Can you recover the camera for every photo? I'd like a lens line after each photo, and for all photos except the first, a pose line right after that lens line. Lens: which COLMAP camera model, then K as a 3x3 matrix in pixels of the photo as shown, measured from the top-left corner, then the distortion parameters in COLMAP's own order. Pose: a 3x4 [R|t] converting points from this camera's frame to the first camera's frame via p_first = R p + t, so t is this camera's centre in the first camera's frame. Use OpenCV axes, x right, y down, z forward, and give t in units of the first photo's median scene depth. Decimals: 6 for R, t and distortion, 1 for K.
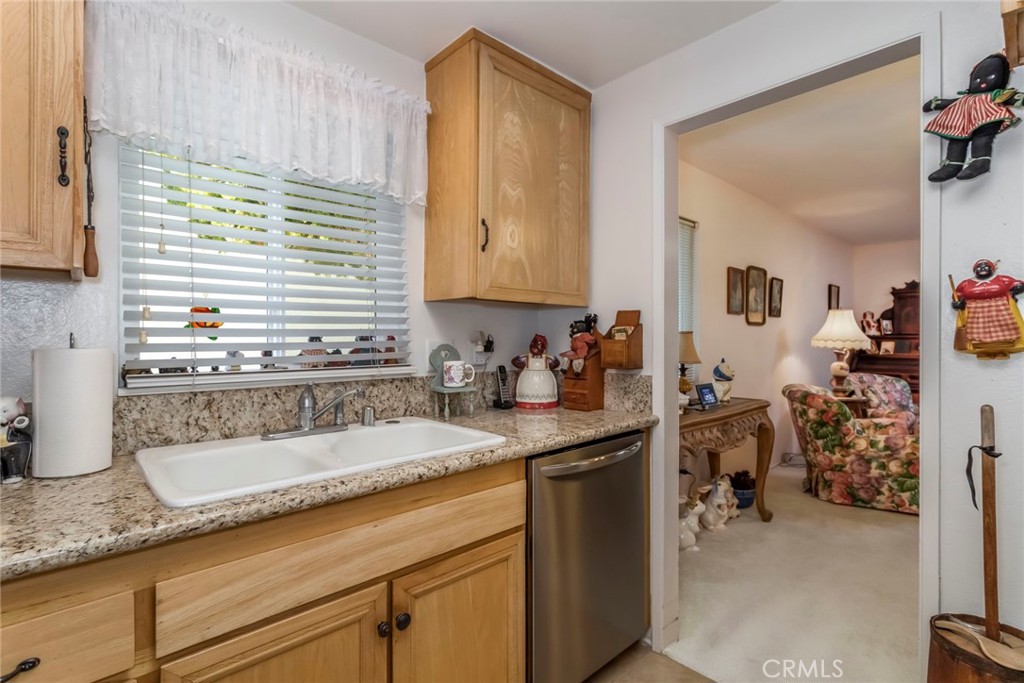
lens RADIAL K [[481.7, 0, 506.3], [0, 481.7, 336.8], [0, 0, 1]] dist [-0.002119, 0.000877]
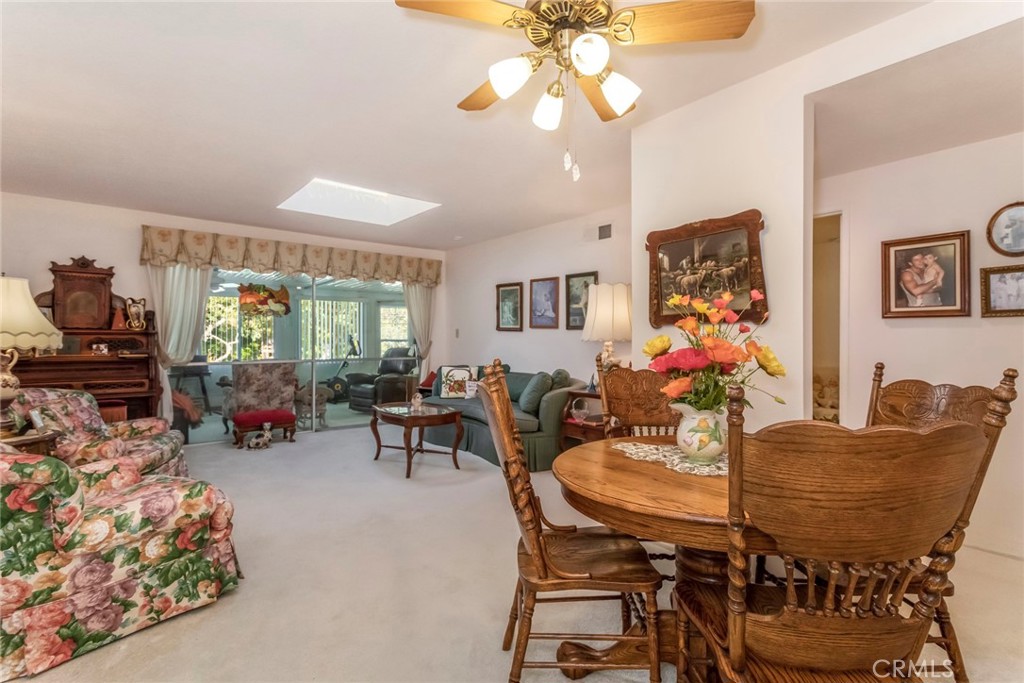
lens RADIAL K [[481.7, 0, 509.8], [0, 481.7, 335.0], [0, 0, 1]] dist [-0.002119, 0.000877]
pose [[0.058062, 0.002906, 0.998309, 0.245918], [0.003178, 0.999990, -0.003095, 0.016531], [-0.998308, 0.003352, 0.058052, 0.520551]]
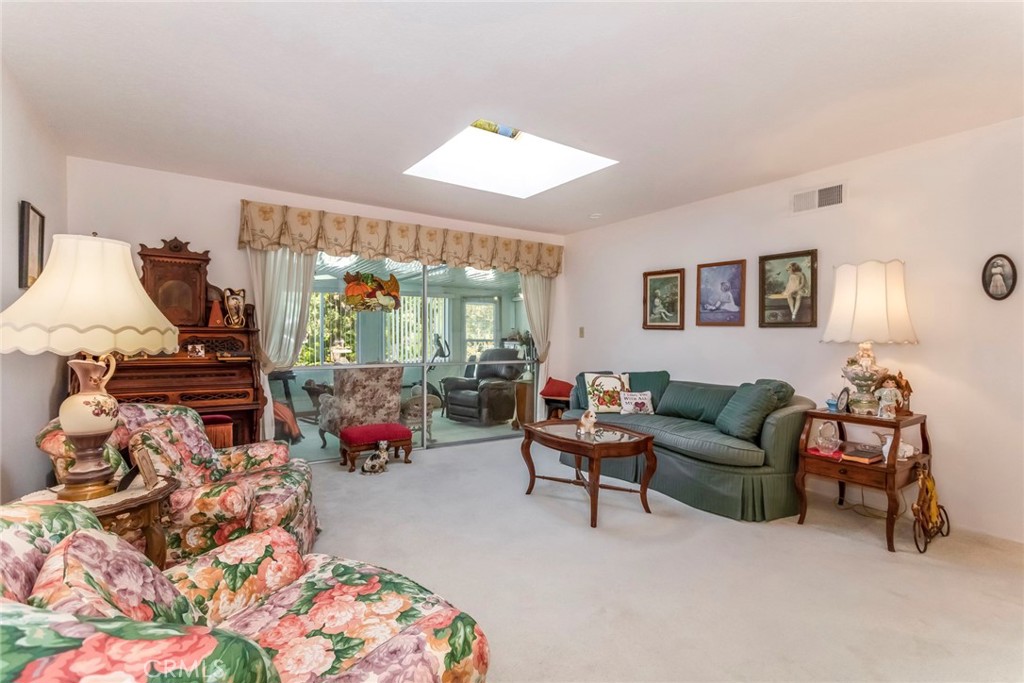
lens RADIAL K [[481.7, 0, 508.2], [0, 481.7, 339.8], [0, 0, 1]] dist [-0.002119, 0.000877]
pose [[0.142548, -0.006912, 0.989764, 0.521951], [0.001354, 0.999976, 0.006788, 0.016899], [-0.989787, 0.000373, 0.142554, 0.862958]]
